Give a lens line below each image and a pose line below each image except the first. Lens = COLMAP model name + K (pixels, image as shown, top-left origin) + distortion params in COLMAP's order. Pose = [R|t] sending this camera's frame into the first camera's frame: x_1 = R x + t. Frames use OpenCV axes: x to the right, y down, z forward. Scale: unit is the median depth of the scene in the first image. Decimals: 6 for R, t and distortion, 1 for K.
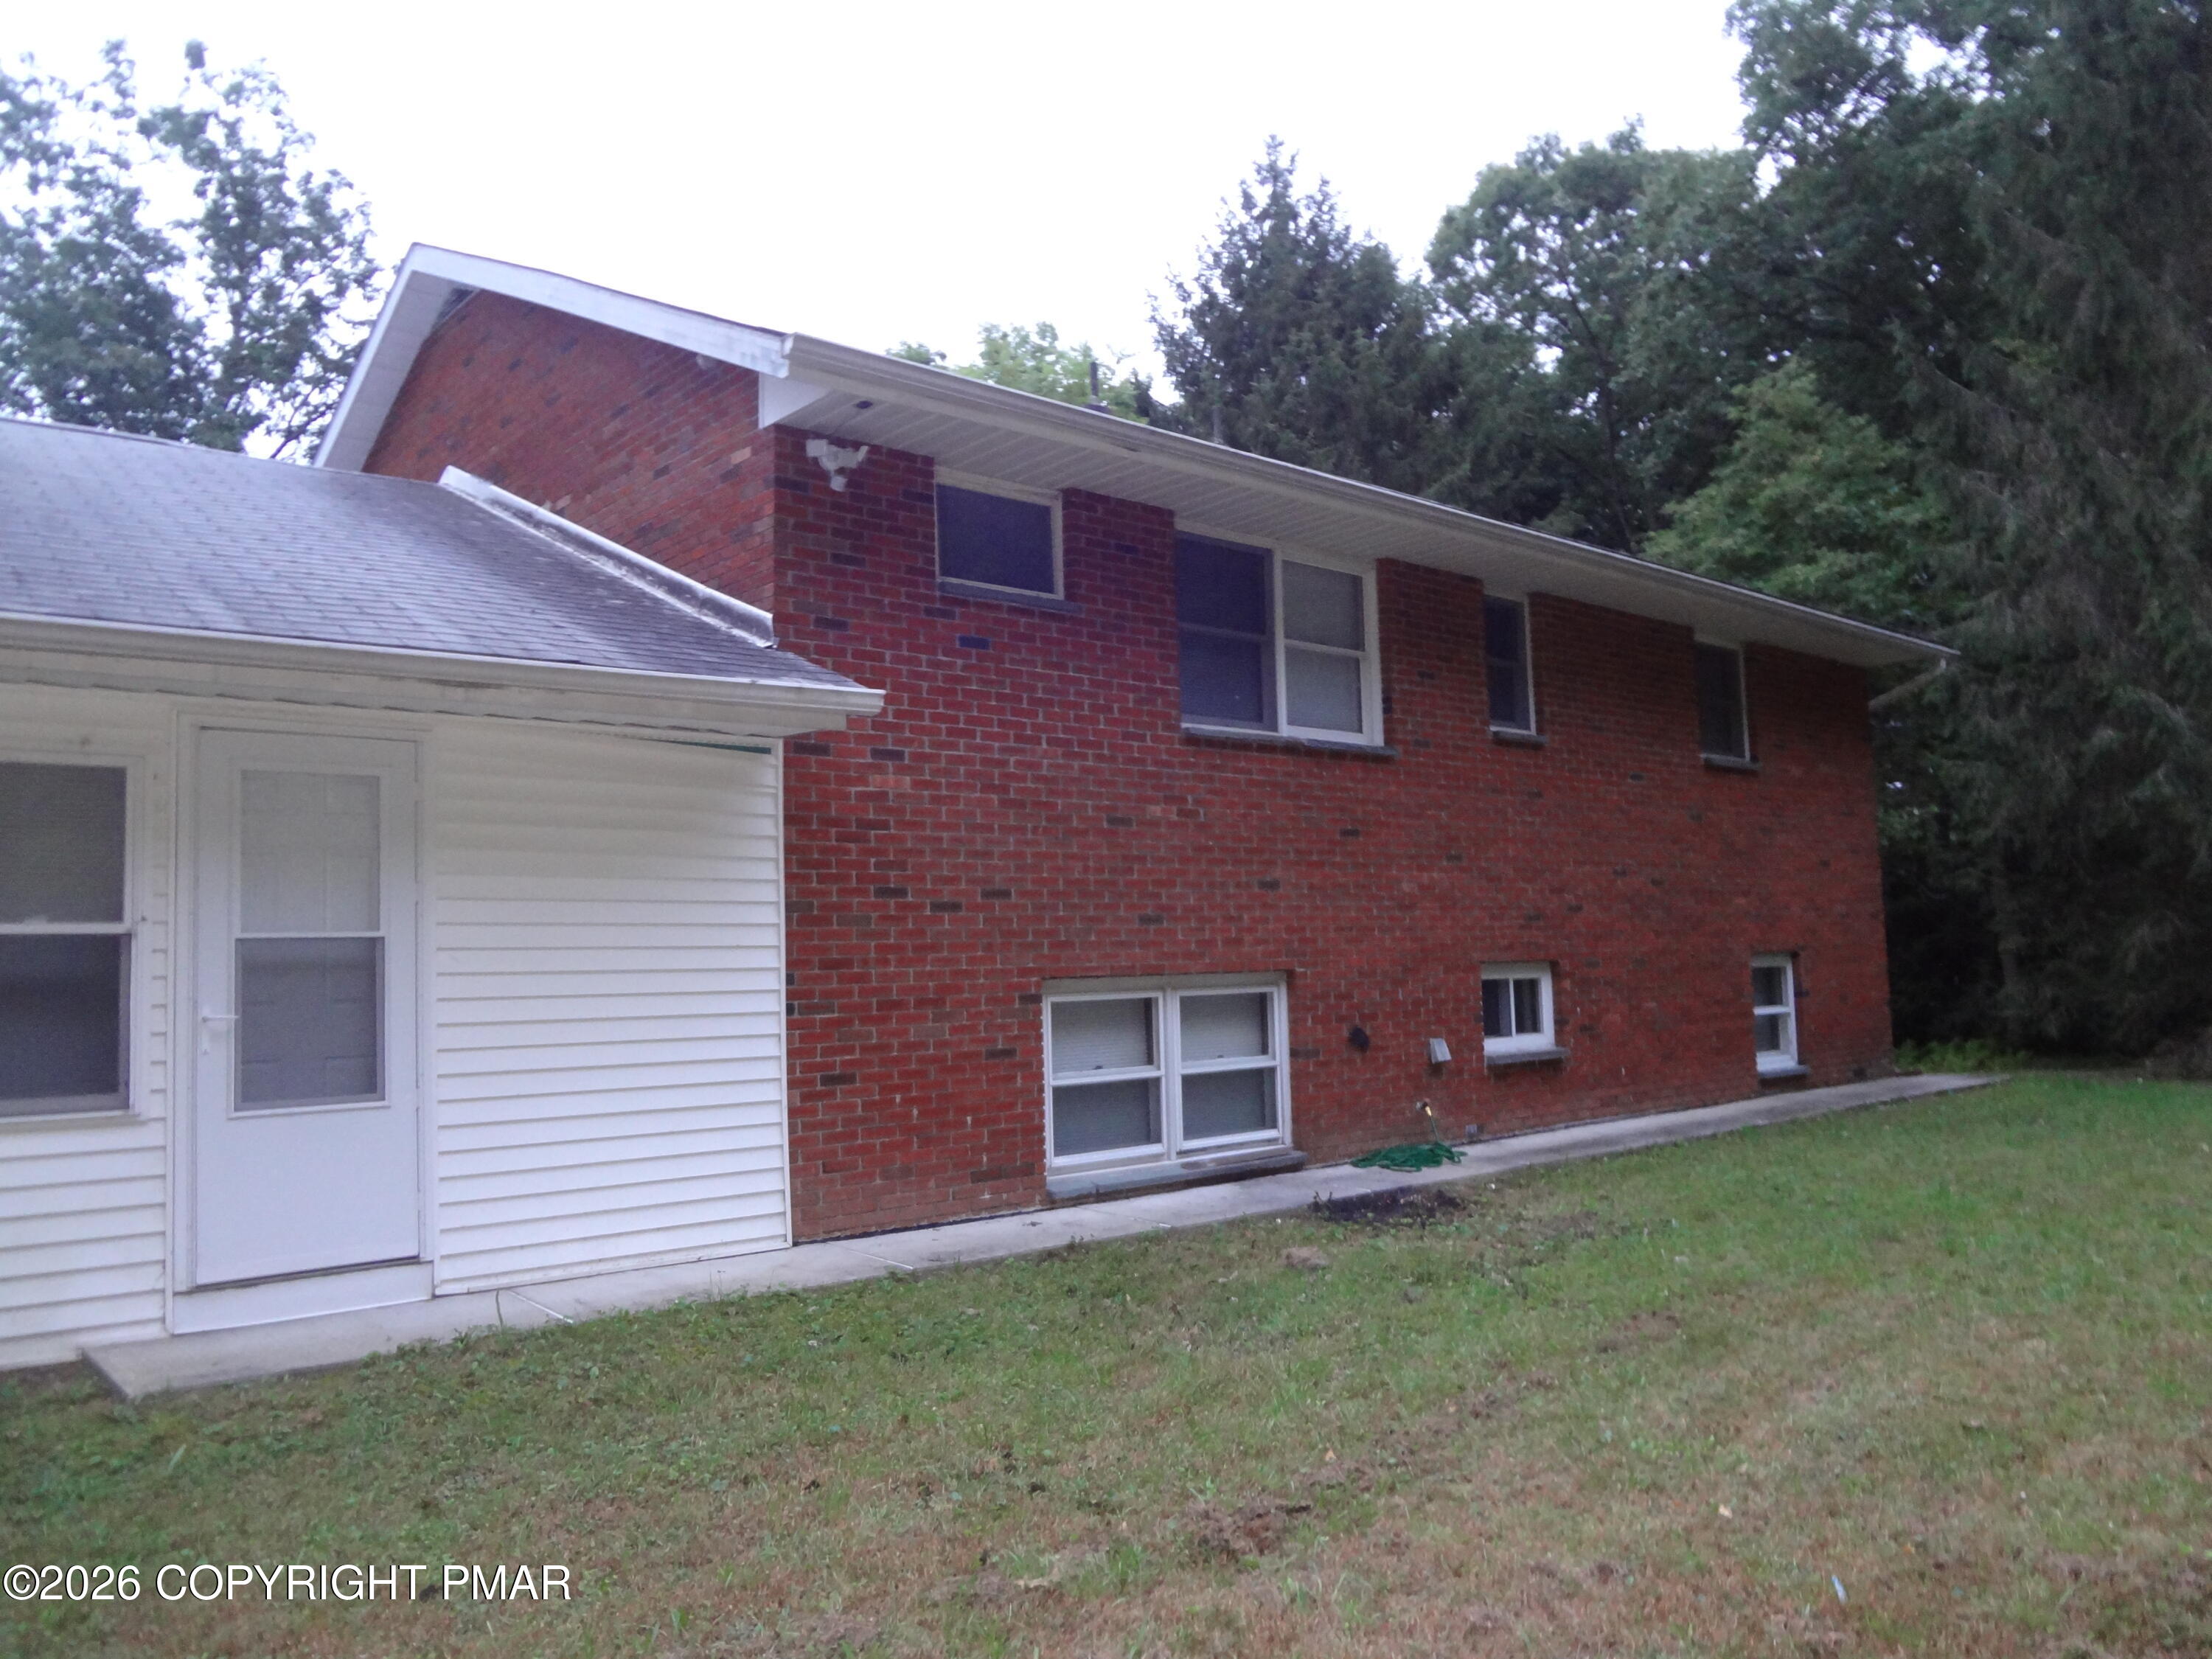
lens RADIAL K [[1639.2, 0, 1106.0], [0, 1639.2, 829.5], [0, 0, 1]] dist [-0.042692, 0.009333]
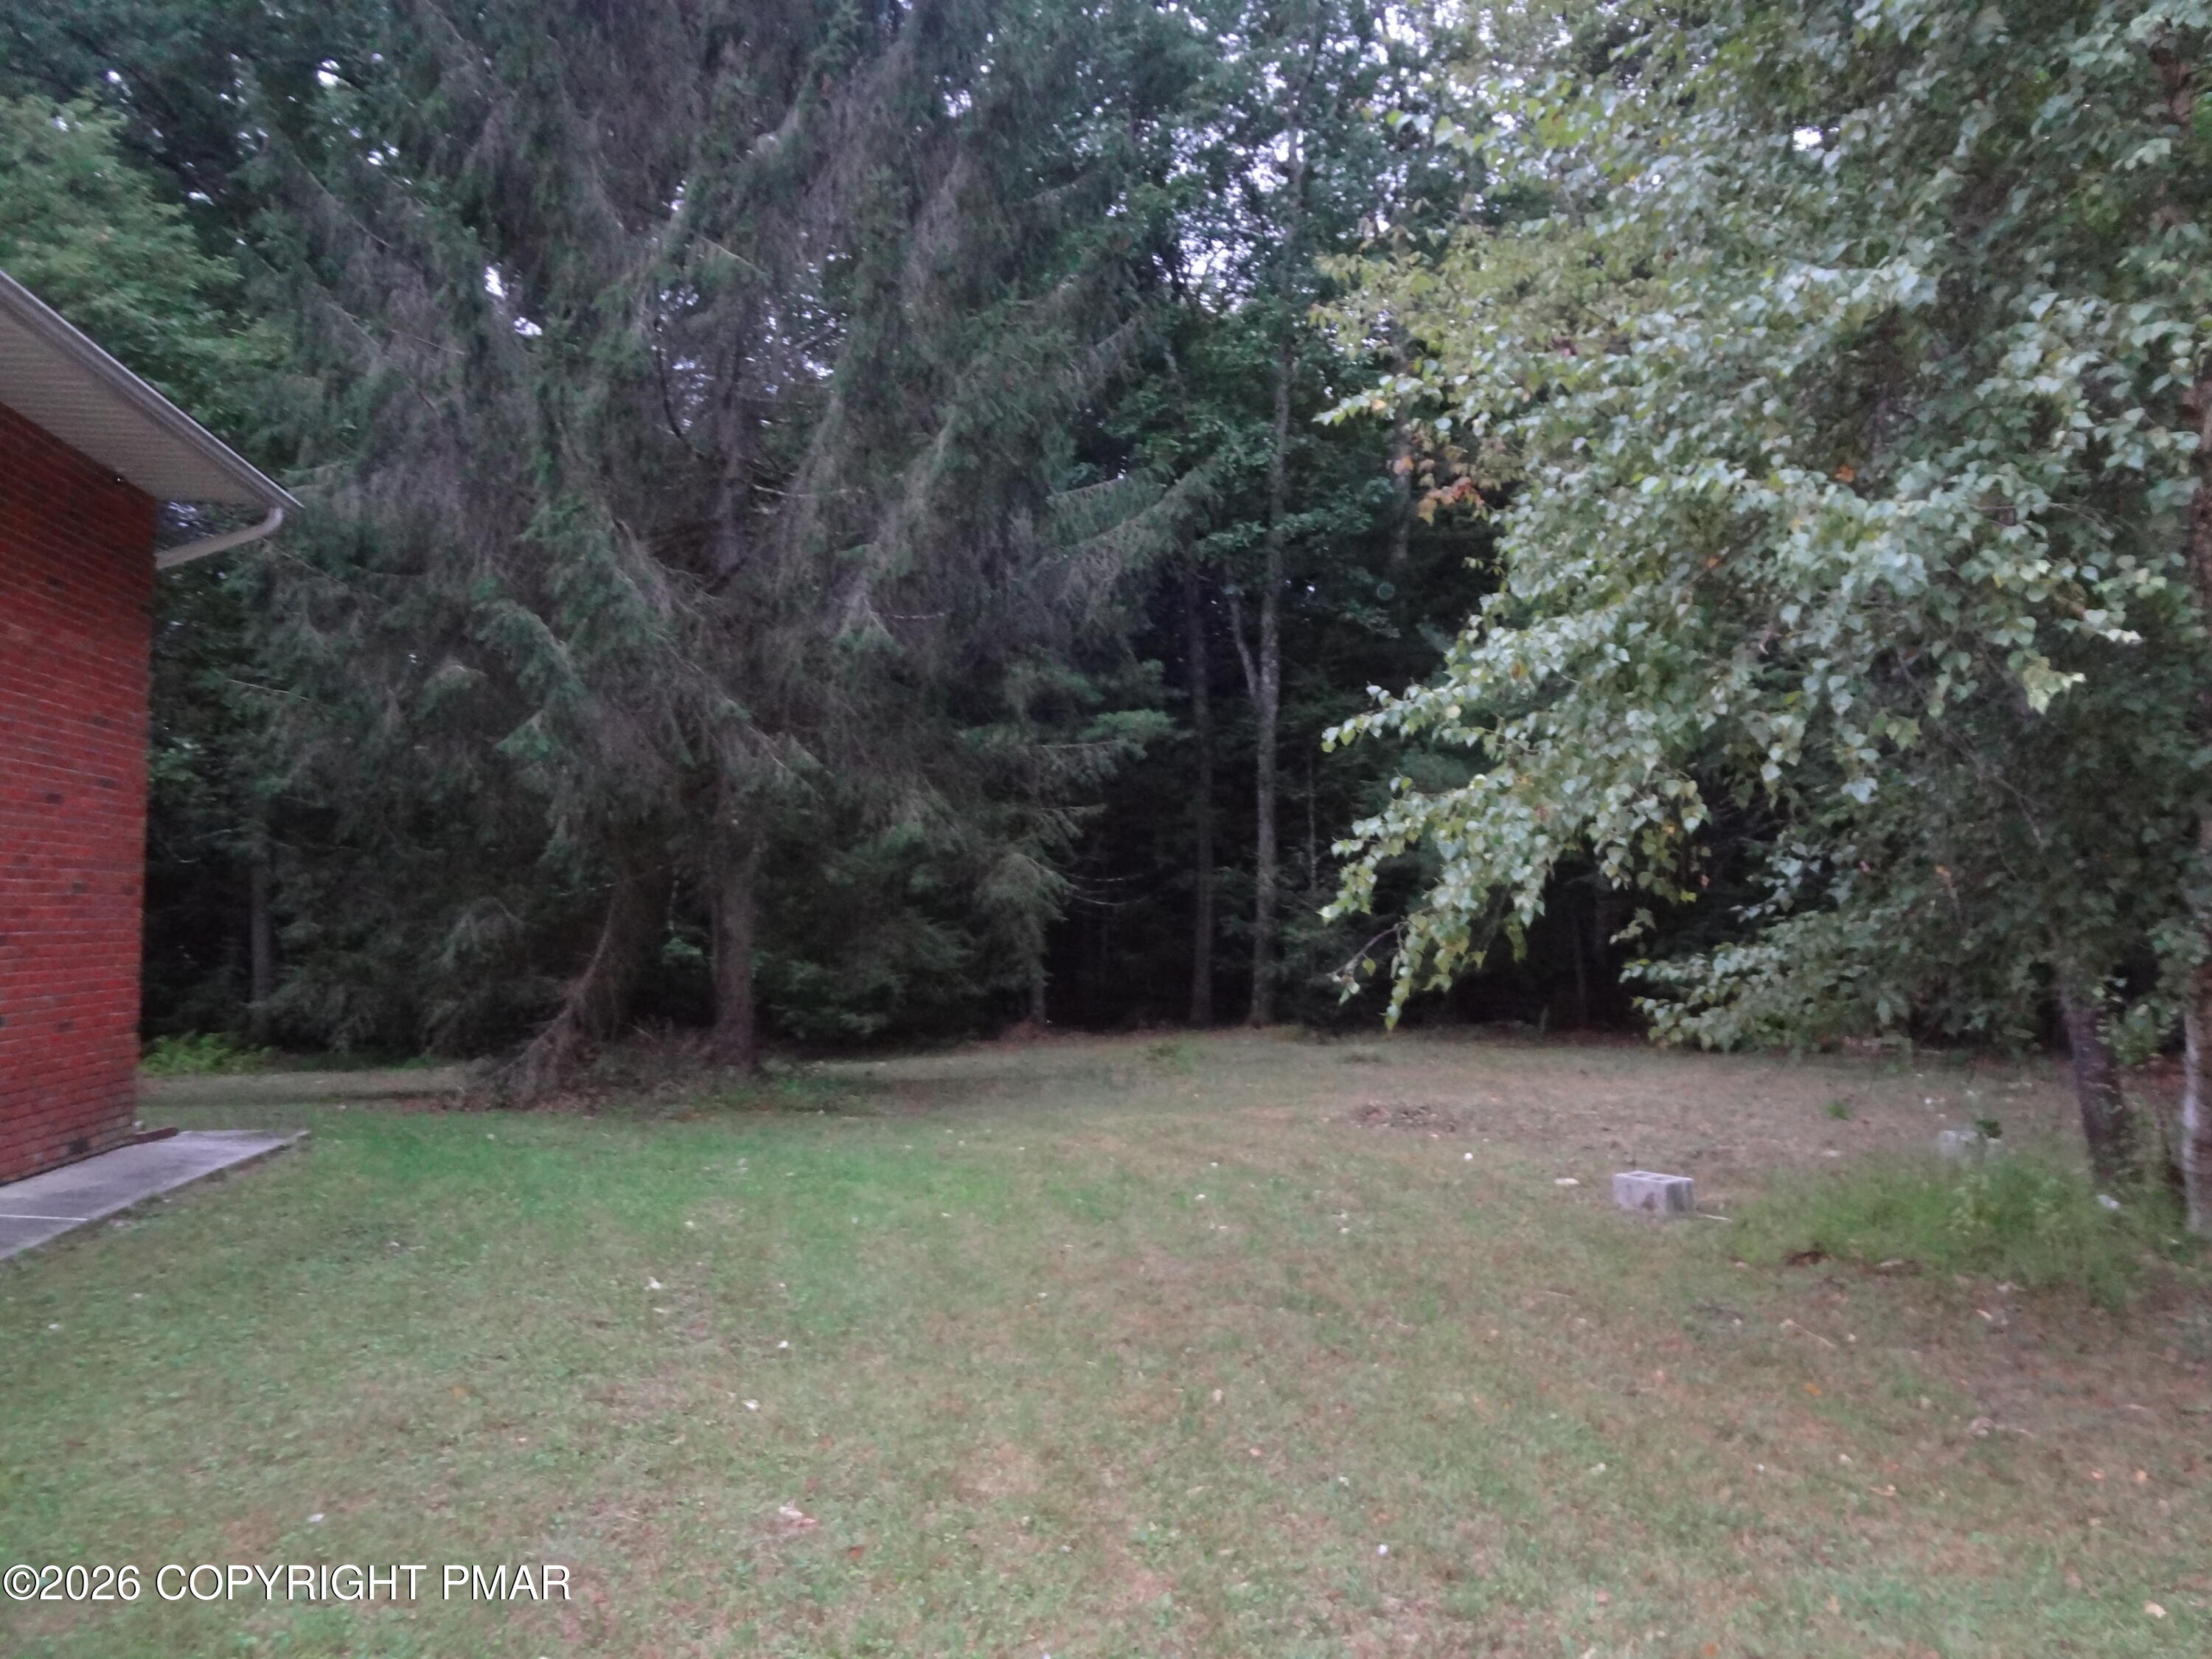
lens RADIAL K [[1639.2, 0, 1106.0], [0, 1639.2, 829.5], [0, 0, 1]] dist [-0.042692, 0.009333]
pose [[0.534857, 0.075038, 0.841604, 0.127572], [-0.093108, 0.995217, -0.029563, 0.011626], [-0.839797, -0.062548, 0.539285, 0.299332]]
